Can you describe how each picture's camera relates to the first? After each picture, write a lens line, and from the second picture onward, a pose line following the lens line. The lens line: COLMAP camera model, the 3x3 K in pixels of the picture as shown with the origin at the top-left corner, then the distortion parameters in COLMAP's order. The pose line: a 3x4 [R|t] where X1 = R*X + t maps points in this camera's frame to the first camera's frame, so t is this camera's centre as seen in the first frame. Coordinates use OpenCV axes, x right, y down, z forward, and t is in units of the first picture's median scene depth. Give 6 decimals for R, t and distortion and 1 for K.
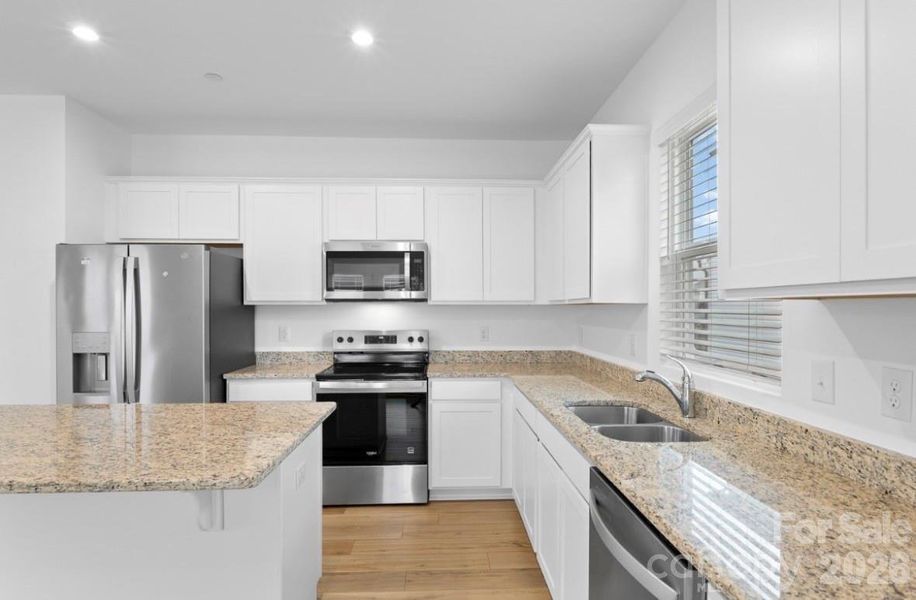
lens RADIAL K [[493.7, 0, 460.2], [0, 493.7, 300.5], [0, 0, 1]] dist [0.000700, 0.001021]
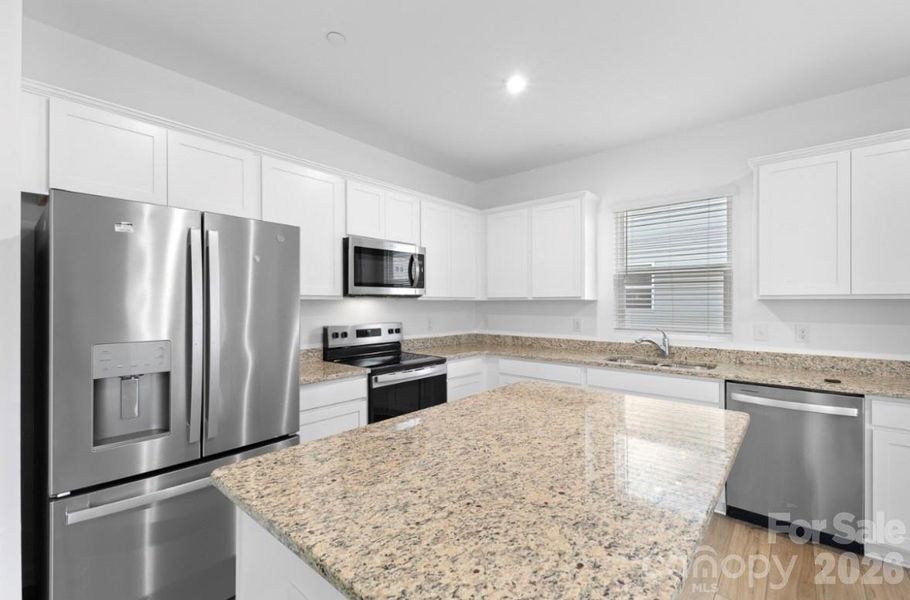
lens RADIAL K [[394.1, 0, 454.4], [0, 394.1, 301.9], [0, 0, 1]] dist [0.003899, 0.000424]
pose [[0.681316, 0.001440, 0.731988, -0.692840], [-0.010297, 0.999918, 0.007617, 0.003919], [-0.731917, -0.012727, 0.681275, 0.304031]]
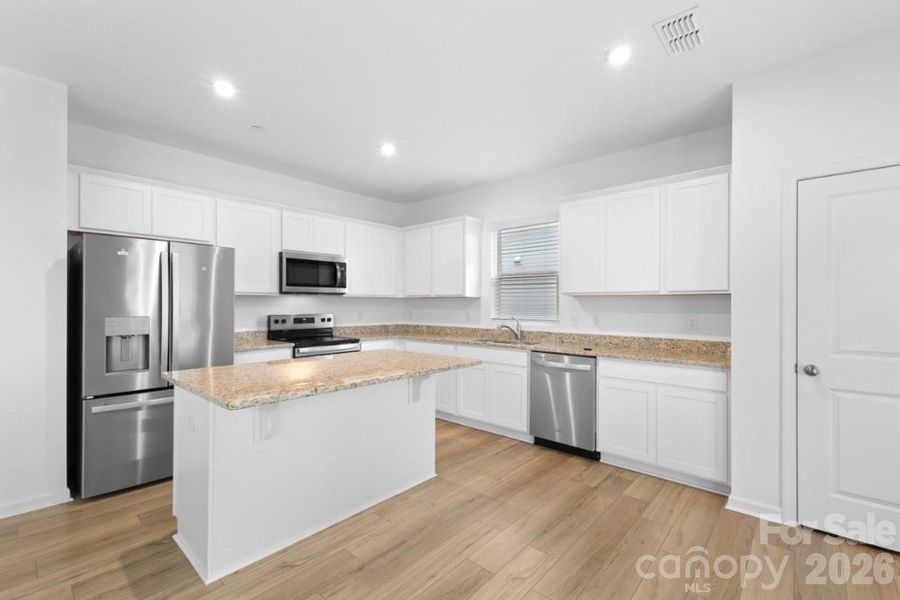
lens RADIAL K [[396.0, 0, 452.2], [0, 396.0, 302.8], [0, 0, 1]] dist [0.009315, 0.000173]
pose [[0.693932, 0.004644, 0.720026, -0.735333], [-0.012853, 0.999900, 0.005938, 0.014995], [-0.719926, -0.013375, 0.693922, -0.124707]]
